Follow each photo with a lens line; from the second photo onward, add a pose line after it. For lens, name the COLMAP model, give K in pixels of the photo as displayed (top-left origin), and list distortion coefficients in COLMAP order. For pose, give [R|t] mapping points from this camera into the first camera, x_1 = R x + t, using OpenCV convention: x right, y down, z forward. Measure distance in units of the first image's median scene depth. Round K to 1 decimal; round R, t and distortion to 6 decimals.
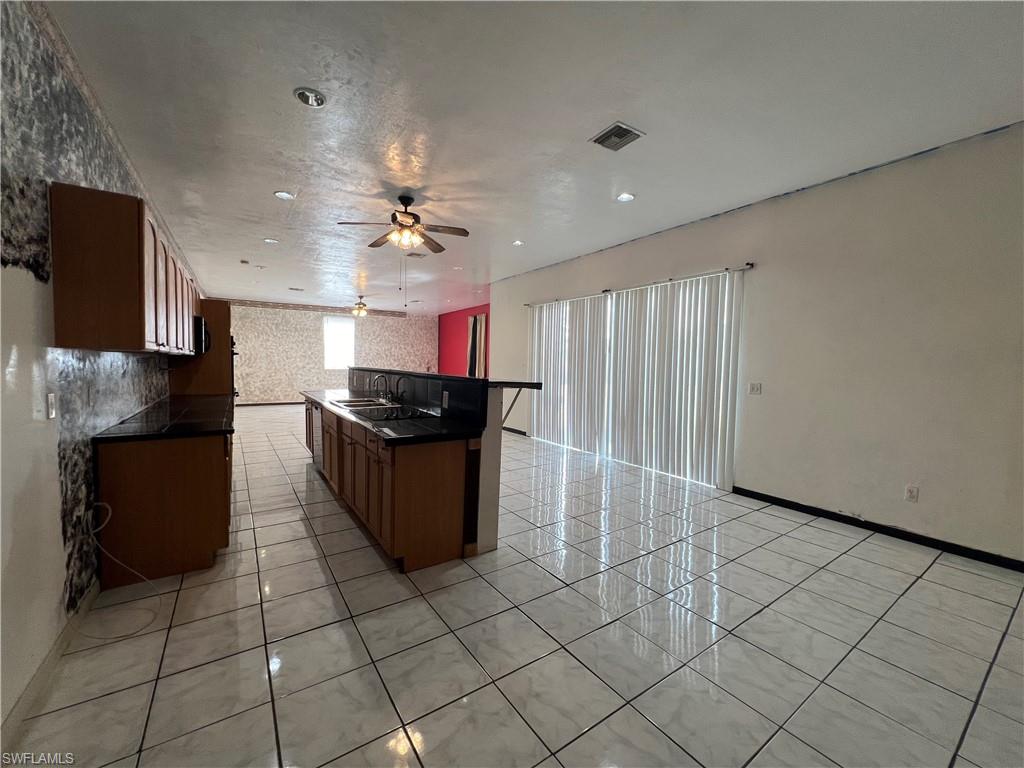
lens RADIAL K [[410.7, 0, 510.2], [0, 410.7, 383.9], [0, 0, 1]] dist [-0.003283, -0.000188]
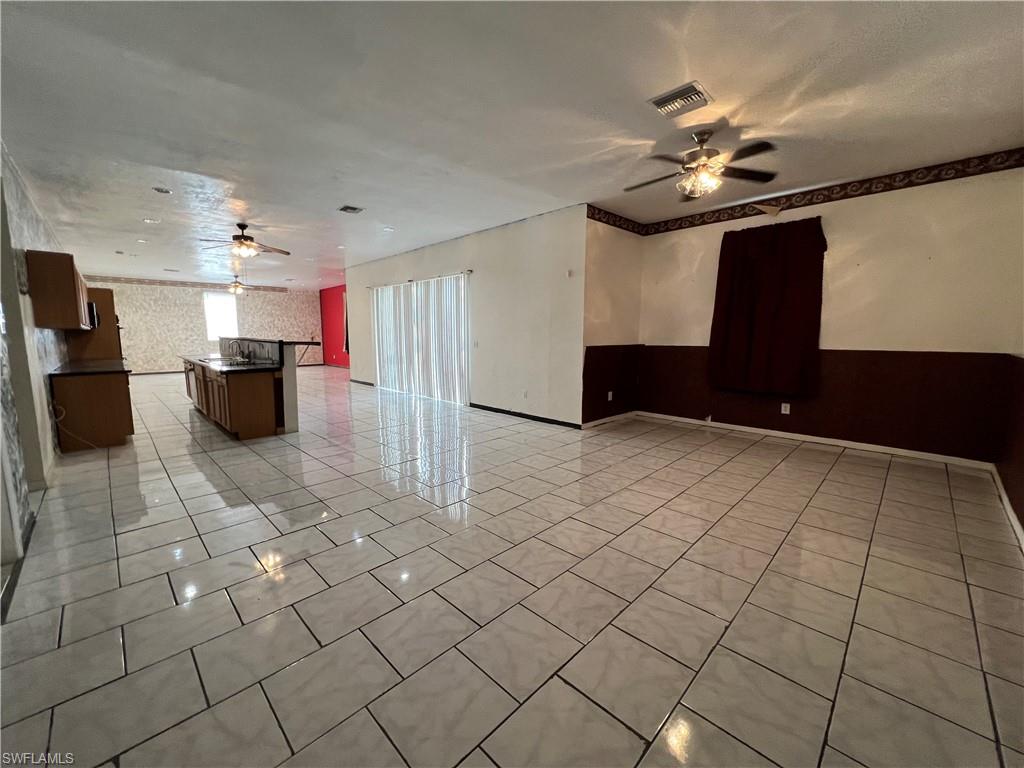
lens RADIAL K [[409.5, 0, 509.5], [0, 409.5, 383.3], [0, 0, 1]] dist [0.000967, 0.000147]
pose [[0.982620, -0.039742, 0.181324, 0.326383], [0.026120, 0.996696, 0.076903, 0.036041], [-0.183781, -0.070830, 0.980412, -0.556946]]
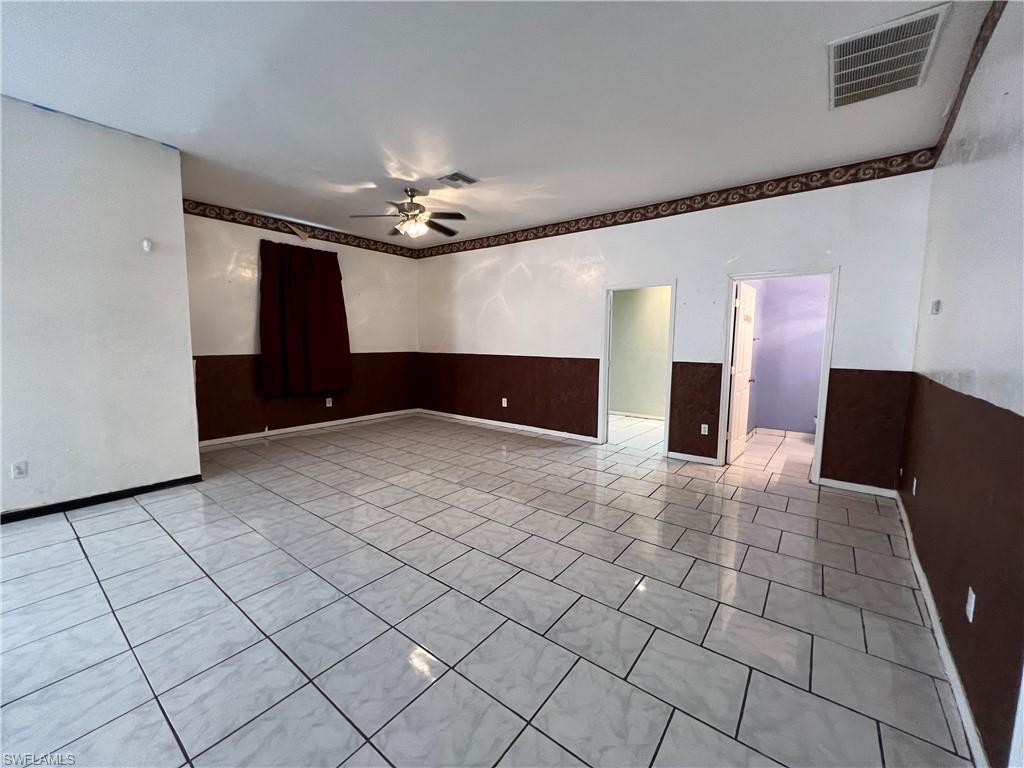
lens RADIAL K [[409.5, 0, 509.5], [0, 409.5, 383.3], [0, 0, 1]] dist [0.000967, 0.000147]
pose [[-0.307583, -0.119124, 0.944035, -0.135430], [0.033093, 0.990193, 0.135731, -0.010958], [-0.950946, 0.072989, -0.300625, 0.118961]]
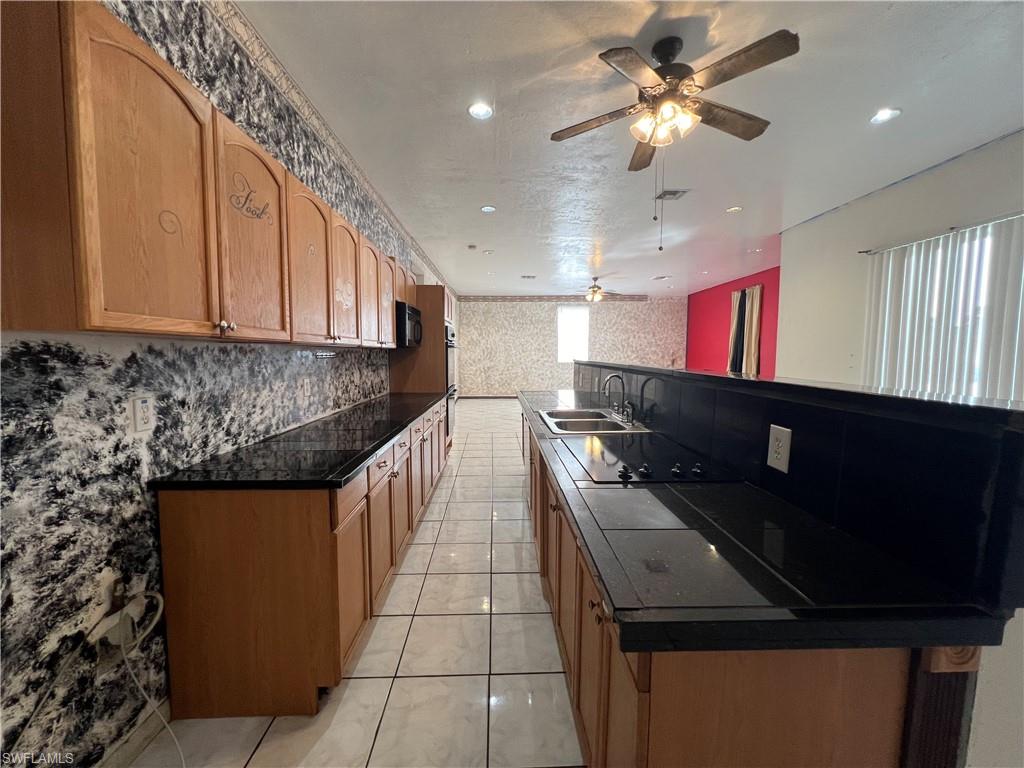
lens RADIAL K [[409.5, 0, 509.5], [0, 409.5, 383.3], [0, 0, 1]] dist [0.000967, 0.000147]
pose [[0.846091, 0.023591, -0.532516, -0.101908], [-0.014255, 0.999664, 0.021637, -0.016149], [0.532847, -0.010716, 0.846144, 0.332885]]
